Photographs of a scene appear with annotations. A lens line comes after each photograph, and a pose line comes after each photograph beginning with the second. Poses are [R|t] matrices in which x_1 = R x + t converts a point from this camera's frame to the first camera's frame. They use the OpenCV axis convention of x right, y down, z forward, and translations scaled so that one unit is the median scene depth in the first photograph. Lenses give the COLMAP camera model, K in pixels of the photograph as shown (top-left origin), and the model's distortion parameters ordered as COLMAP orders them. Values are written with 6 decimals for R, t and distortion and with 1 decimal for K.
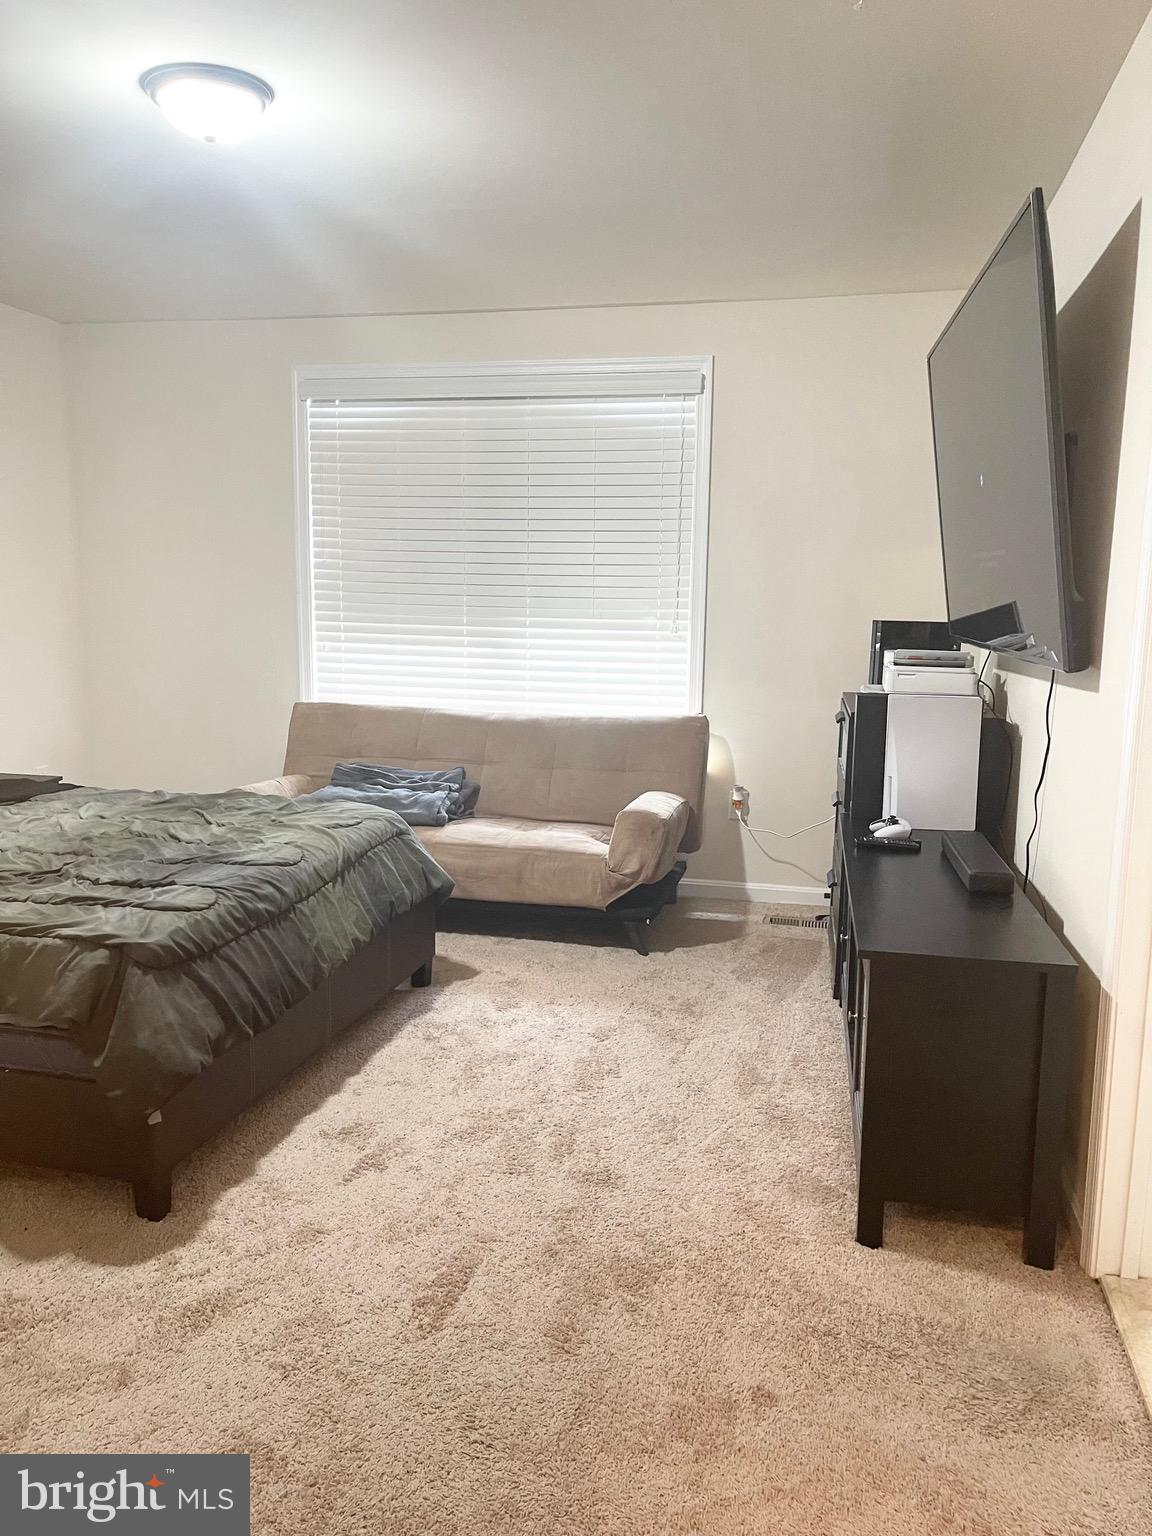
lens RADIAL K [[1150.4, 0, 579.6], [0, 1150.4, 796.4], [0, 0, 1]] dist [0.067028, -0.107430]
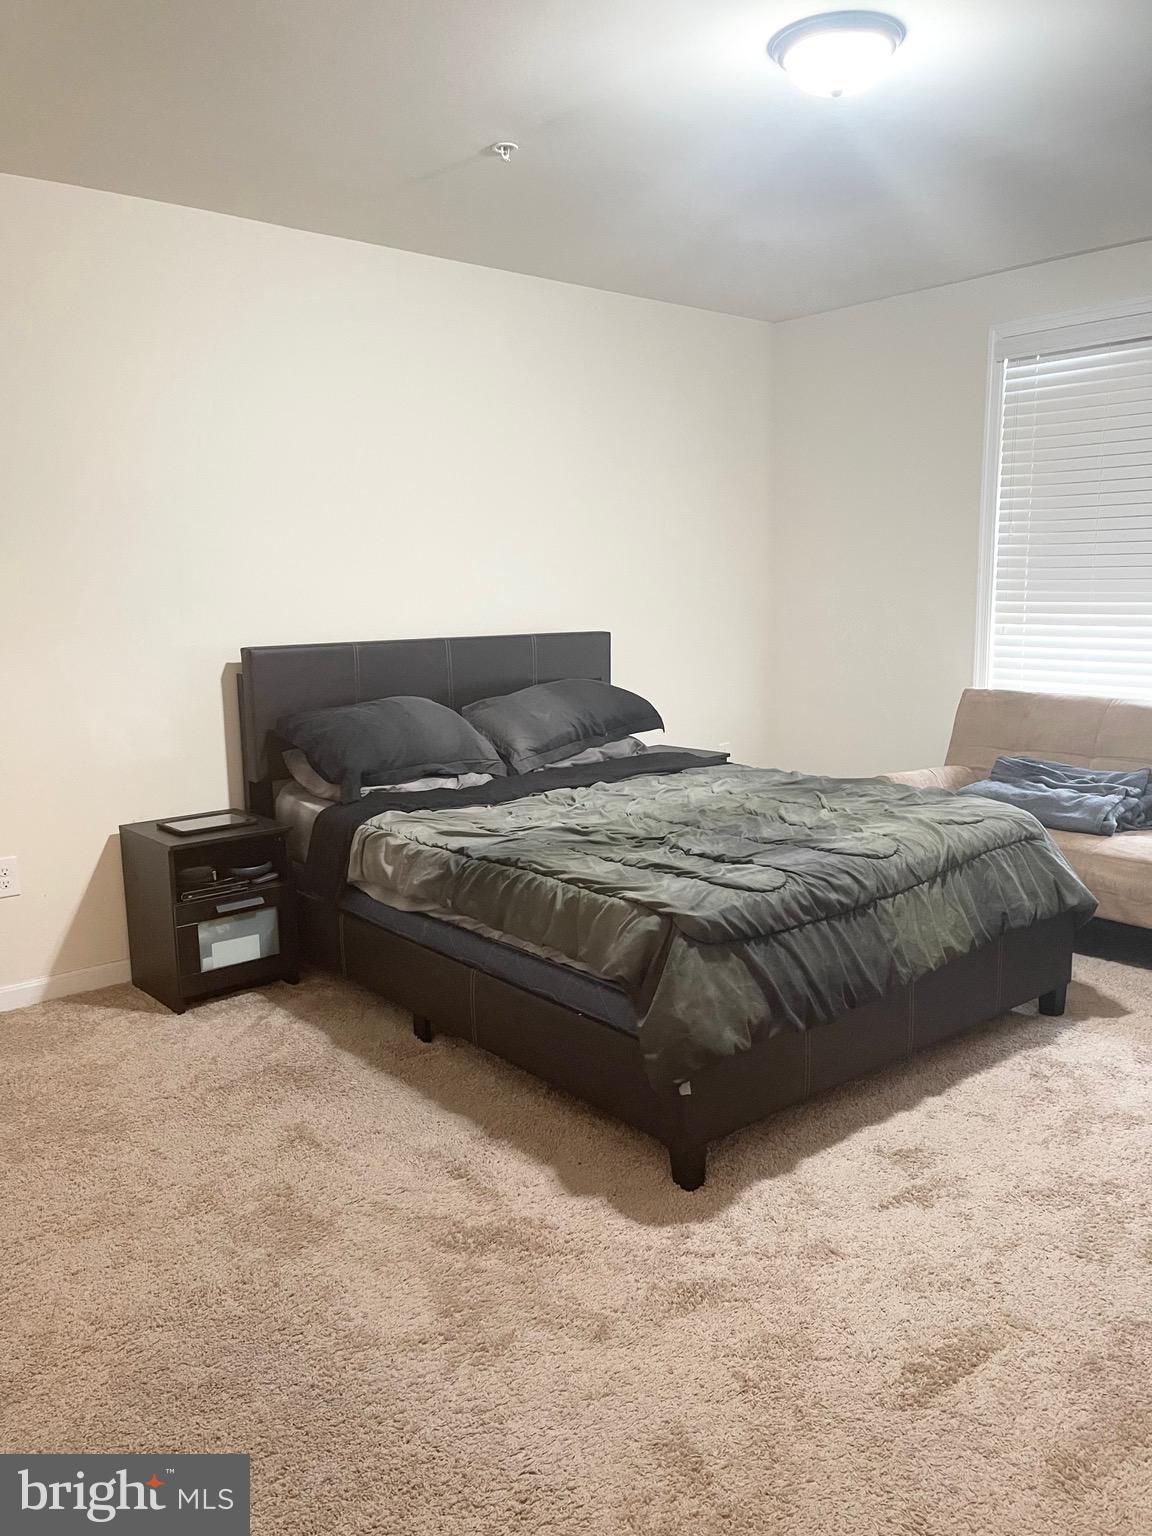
lens RADIAL K [[1150.4, 0, 579.6], [0, 1150.4, 796.4], [0, 0, 1]] dist [0.067028, -0.107430]
pose [[0.802245, 0.079968, -0.591616, 0.117289], [-0.075240, 0.996630, 0.032686, -0.003073], [0.592235, 0.018291, 0.805557, 0.109549]]
